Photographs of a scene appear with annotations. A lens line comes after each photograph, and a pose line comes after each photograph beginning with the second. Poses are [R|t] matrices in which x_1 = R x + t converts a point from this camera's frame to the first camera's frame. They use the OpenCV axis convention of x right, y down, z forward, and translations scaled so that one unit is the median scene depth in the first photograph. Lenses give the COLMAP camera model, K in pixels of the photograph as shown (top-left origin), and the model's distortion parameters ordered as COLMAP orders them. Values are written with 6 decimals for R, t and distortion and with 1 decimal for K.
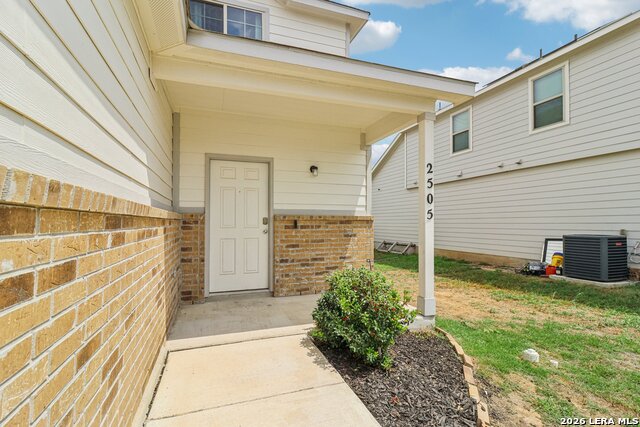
lens RADIAL K [[297.1, 0, 317.8], [0, 297.1, 215.8], [0, 0, 1]] dist [0.004765, -0.000268]
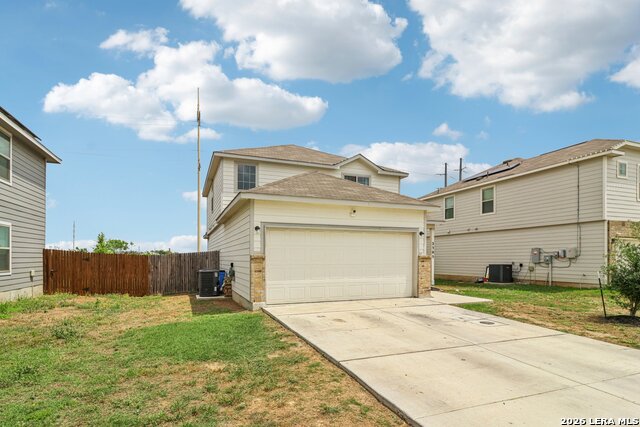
lens RADIAL K [[336.5, 0, 315.6], [0, 336.5, 256.2], [0, 0, 1]] dist [-0.001341, -0.000330]
pose [[0.999405, 0.000529, 0.034498, -0.559749], [-0.001071, 0.999876, 0.015710, -0.034024], [-0.034485, -0.015738, 0.999281, -1.420275]]
